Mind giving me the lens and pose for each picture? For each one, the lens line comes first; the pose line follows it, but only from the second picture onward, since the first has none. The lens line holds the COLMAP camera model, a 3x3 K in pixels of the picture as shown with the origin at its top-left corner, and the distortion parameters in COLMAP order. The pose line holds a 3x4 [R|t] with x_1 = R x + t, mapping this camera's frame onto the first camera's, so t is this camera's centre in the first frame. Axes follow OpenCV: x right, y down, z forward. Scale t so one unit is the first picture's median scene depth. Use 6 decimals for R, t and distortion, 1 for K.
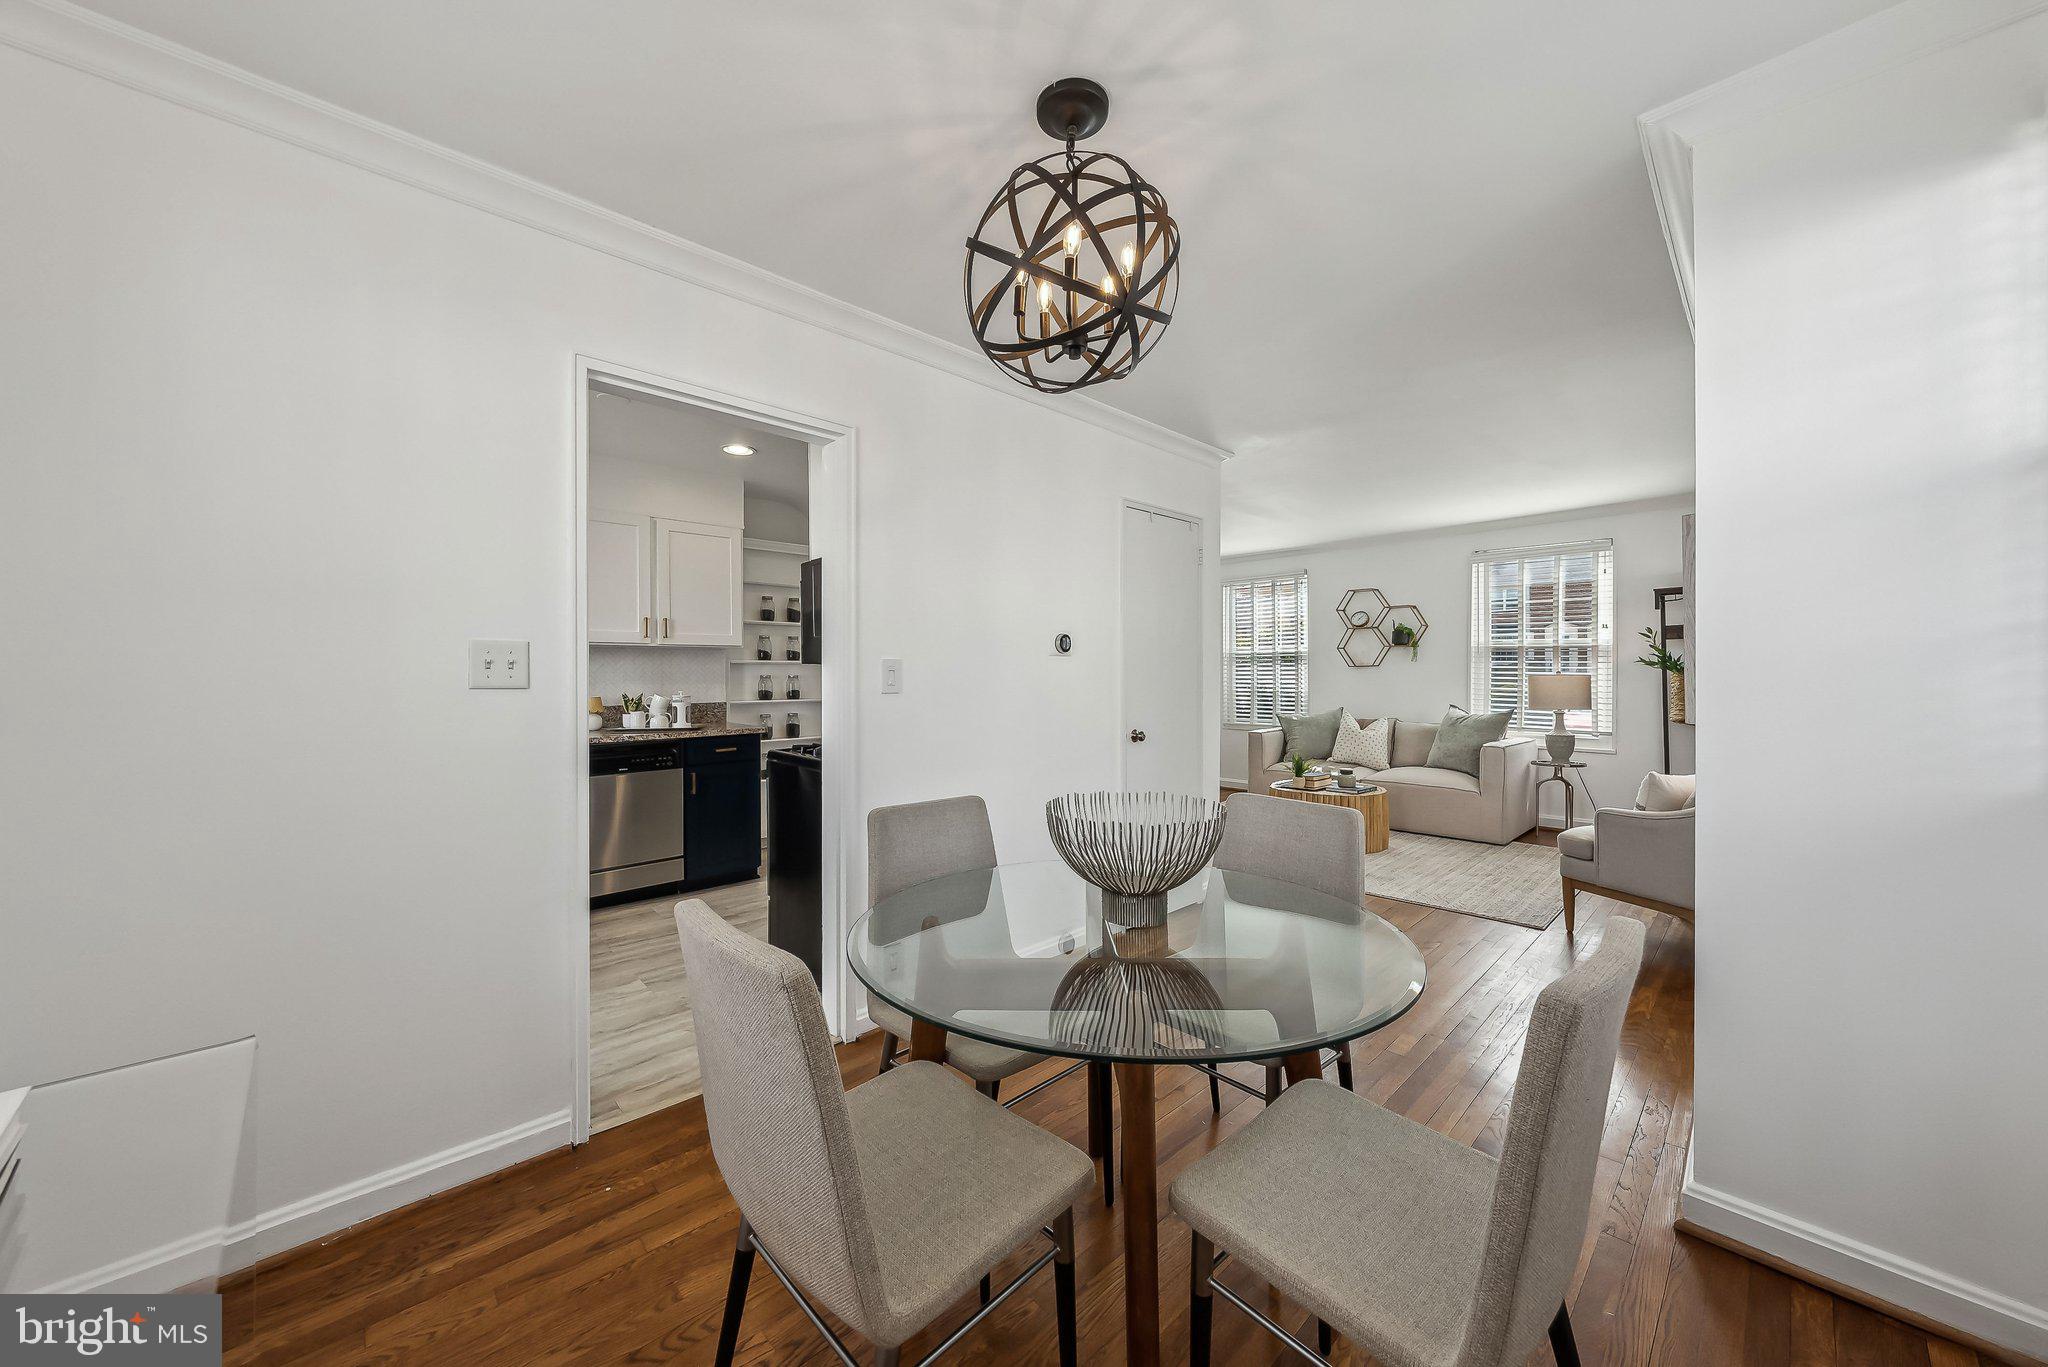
lens RADIAL K [[717.2, 0, 1016.1], [0, 717.2, 676.7], [0, 0, 1]] dist [0.000141, 0.000004]
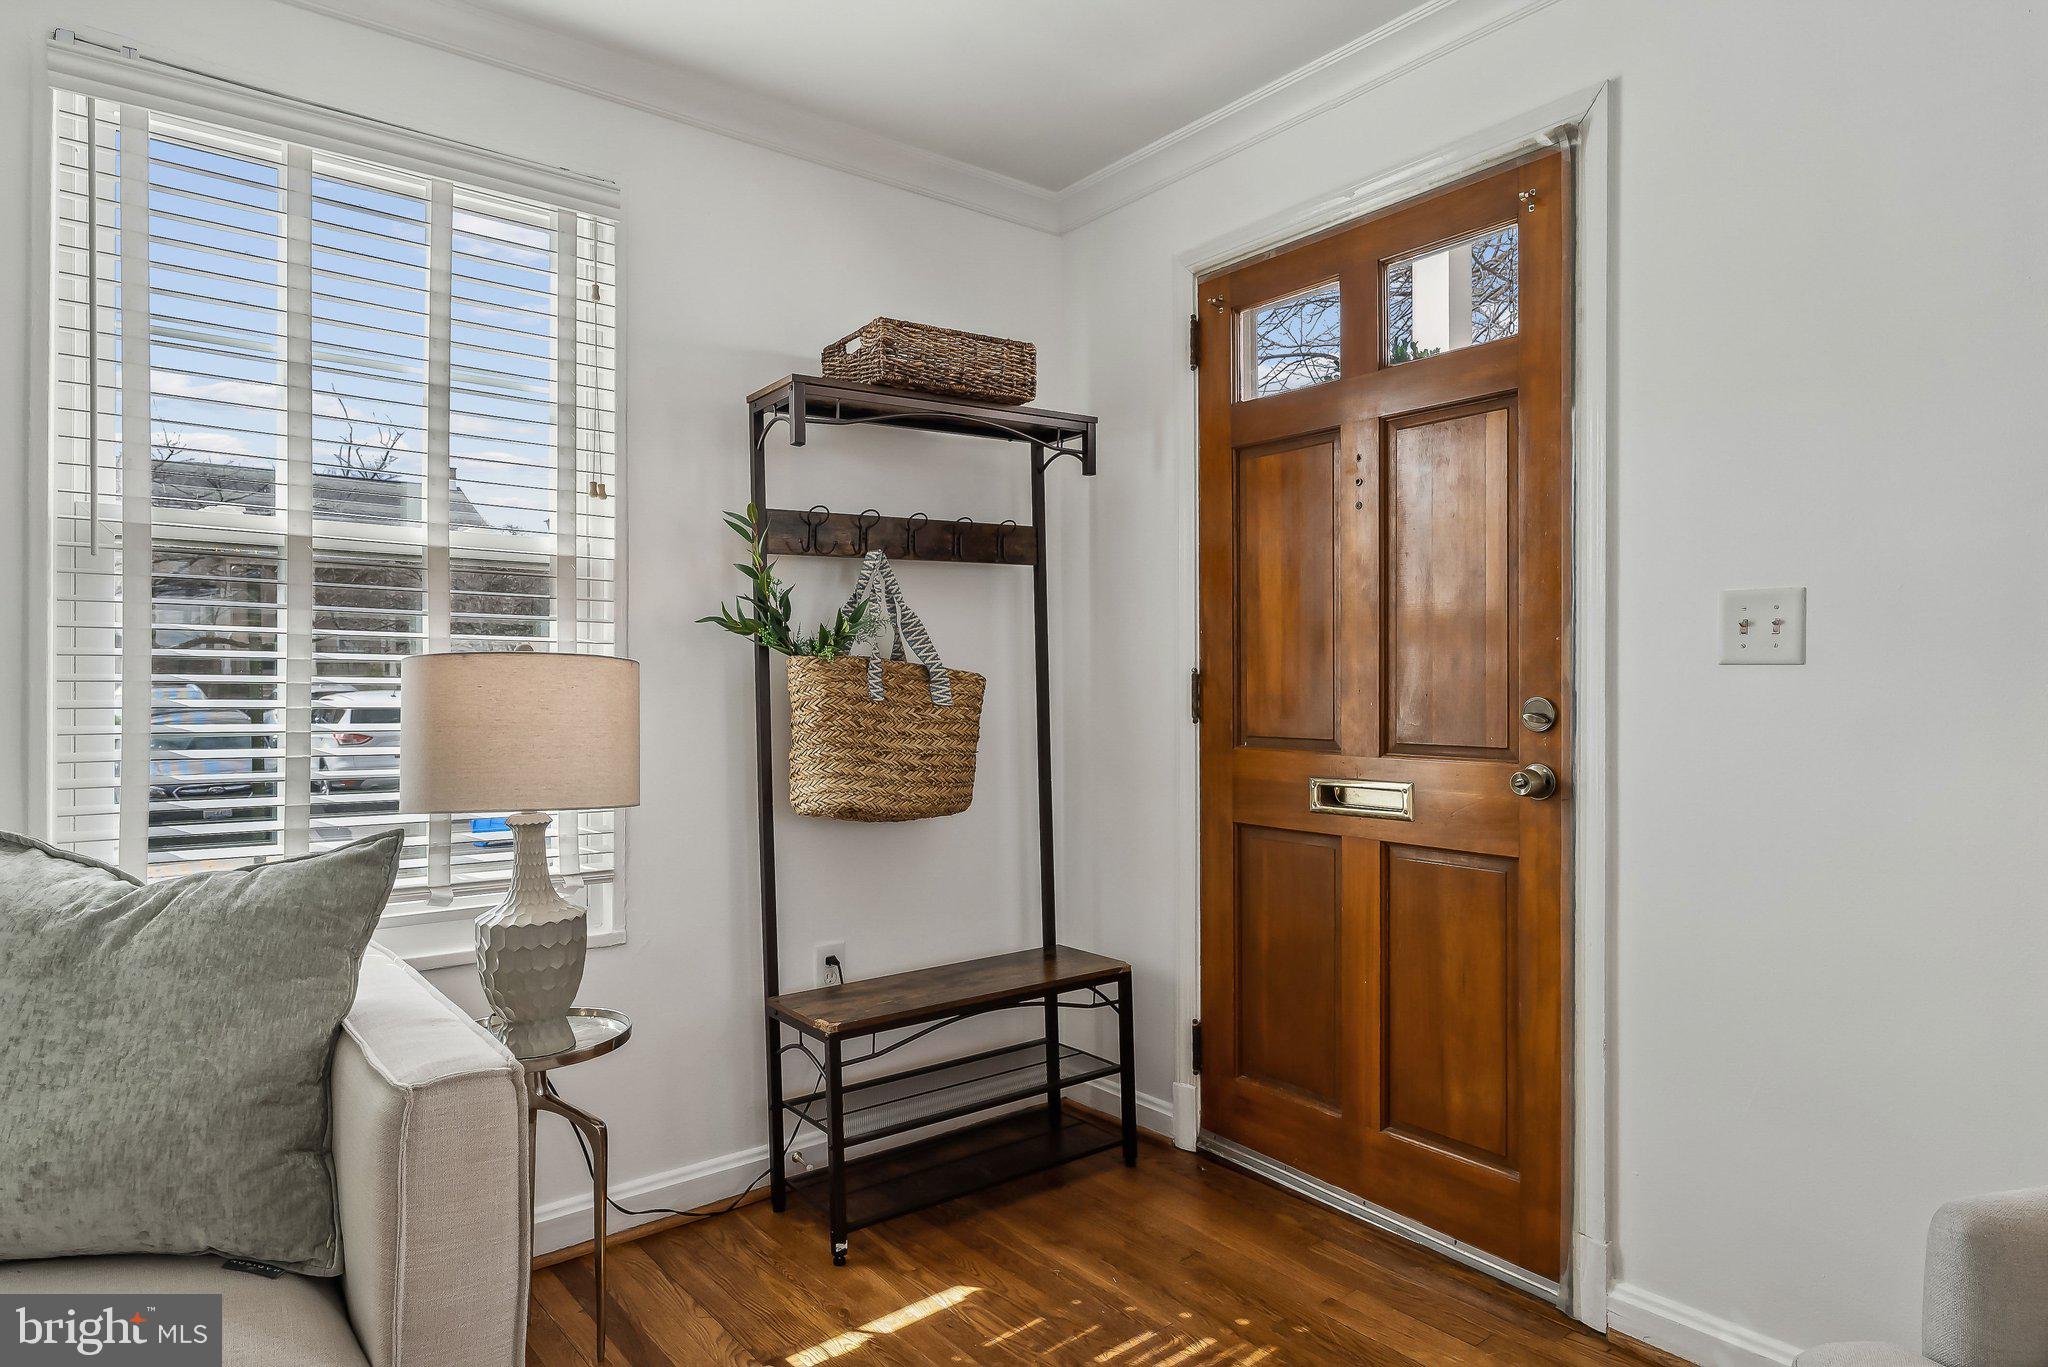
lens RADIAL K [[1194.4, 0, 1011.7], [0, 1194.4, 686.0], [0, 0, 1]] dist [0.008625, 0.002193]
pose [[0.090804, 0.002141, 0.995866, 0.373093], [0.010797, 0.999937, -0.003135, 0.008272], [-0.995810, 0.011037, 0.090775, 0.794715]]
